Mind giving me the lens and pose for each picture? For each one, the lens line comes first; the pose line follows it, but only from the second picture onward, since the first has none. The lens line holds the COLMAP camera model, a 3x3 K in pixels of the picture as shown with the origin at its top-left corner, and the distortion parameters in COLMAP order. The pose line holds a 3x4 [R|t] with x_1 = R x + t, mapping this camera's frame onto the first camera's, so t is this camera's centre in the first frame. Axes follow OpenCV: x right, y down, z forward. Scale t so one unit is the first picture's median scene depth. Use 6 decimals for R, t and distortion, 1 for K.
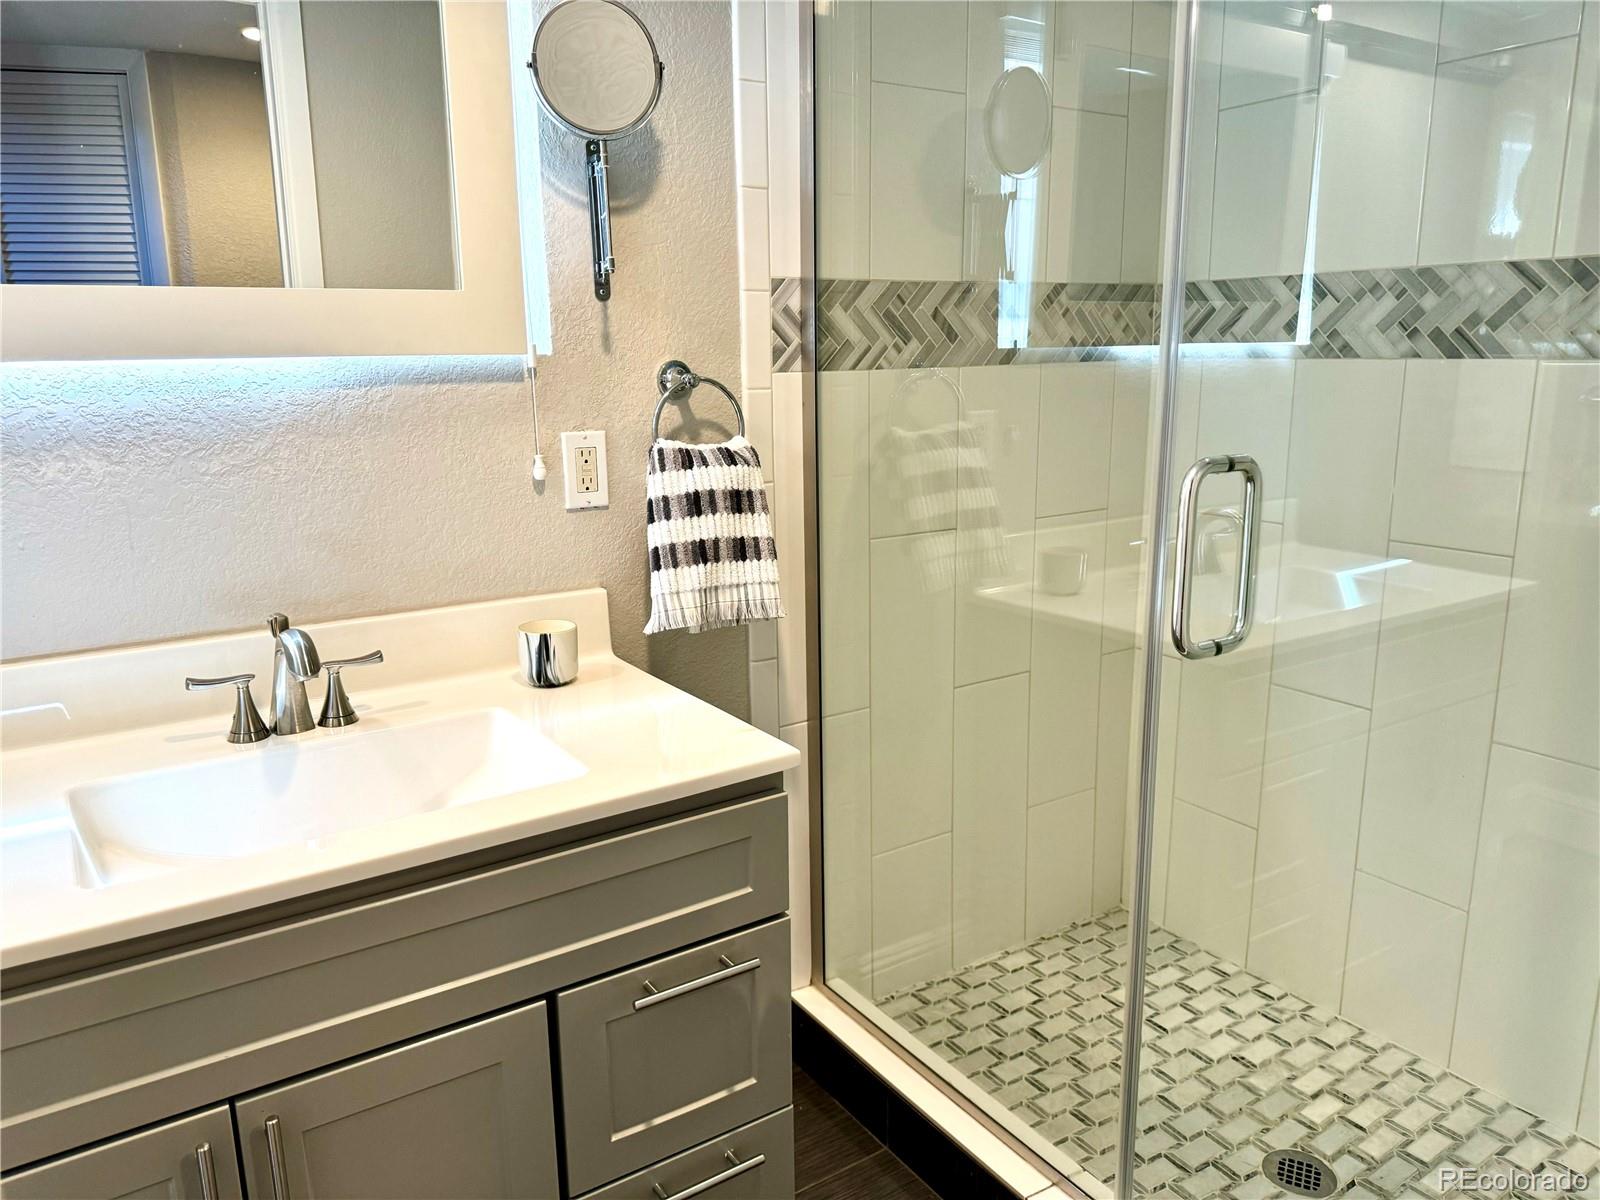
lens RADIAL K [[1102.2, 0, 800.0], [0, 1102.2, 600.0], [0, 0, 1]] dist [0.058705, -0.117728]
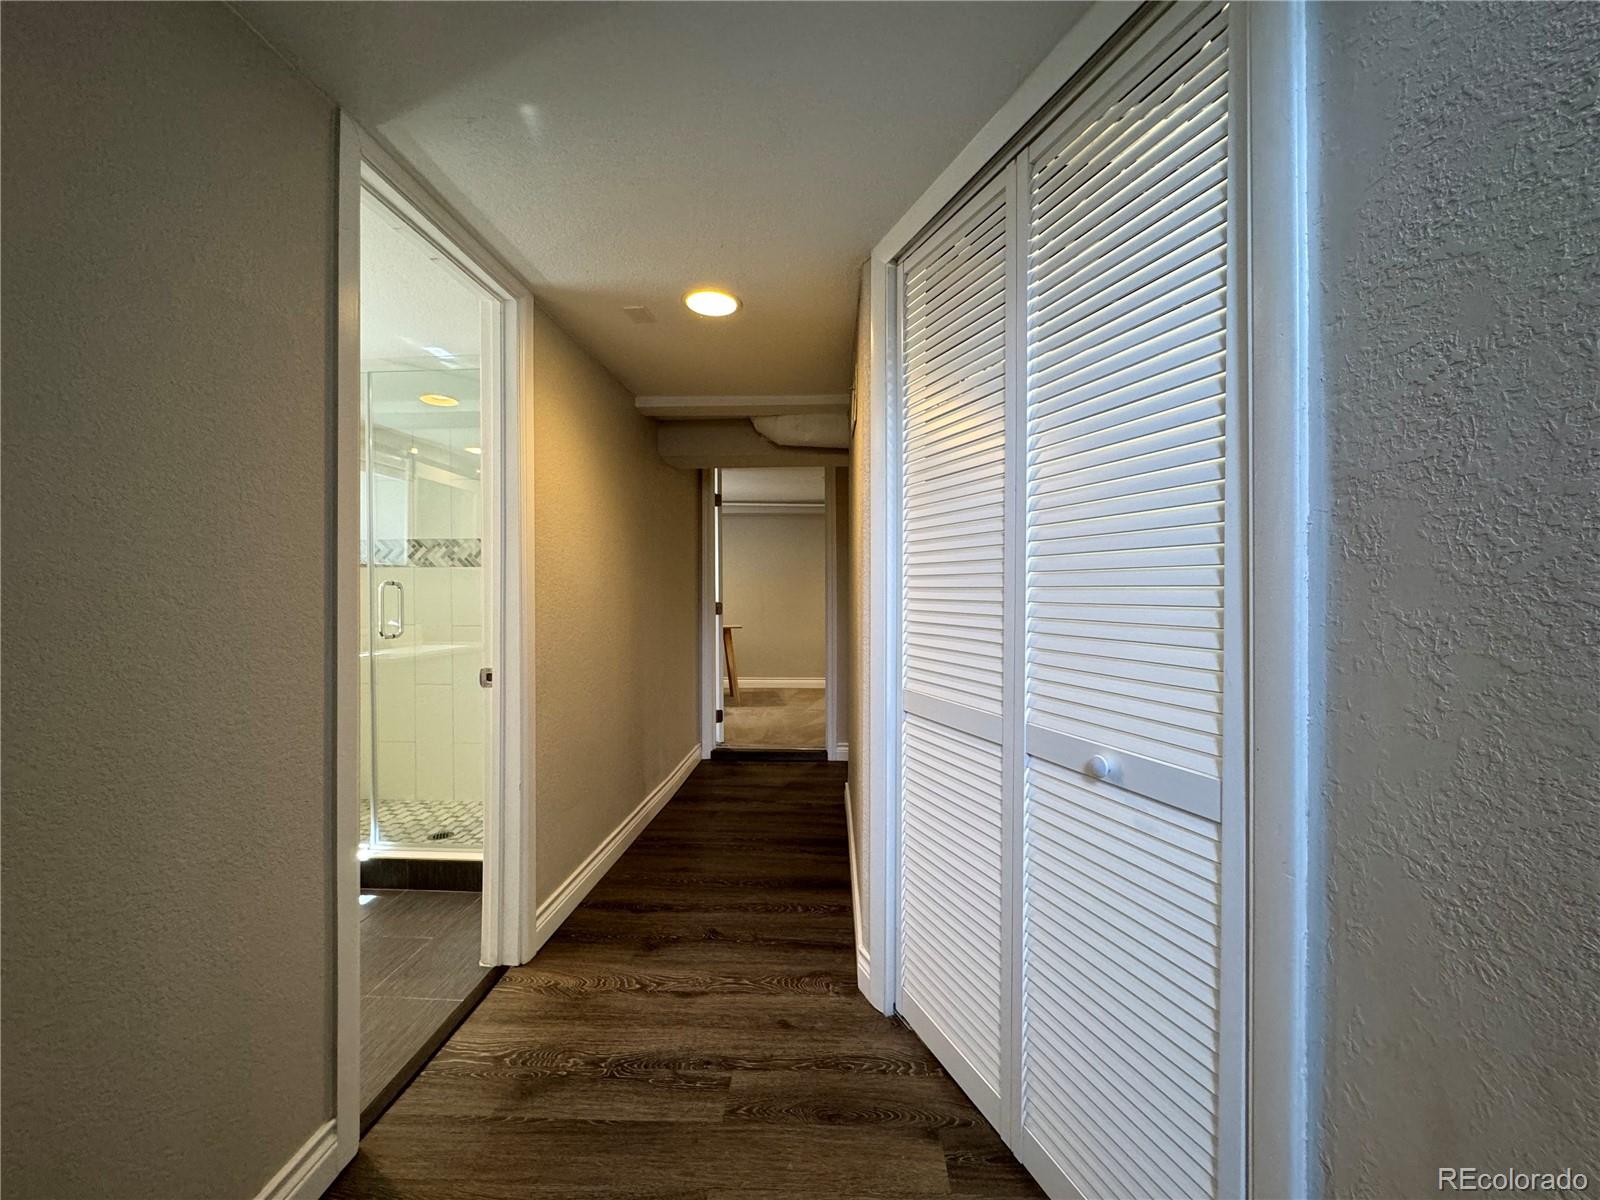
lens RADIAL K [[638.3, 0, 800.0], [0, 638.3, 600.0], [0, 0, 1]] dist [-0.000795, 0.000083]
pose [[0.588027, -0.003114, 0.808835, -0.316462], [0.165217, 0.979371, -0.116343, 0.234812], [-0.791788, 0.202046, 0.576411, -0.764079]]
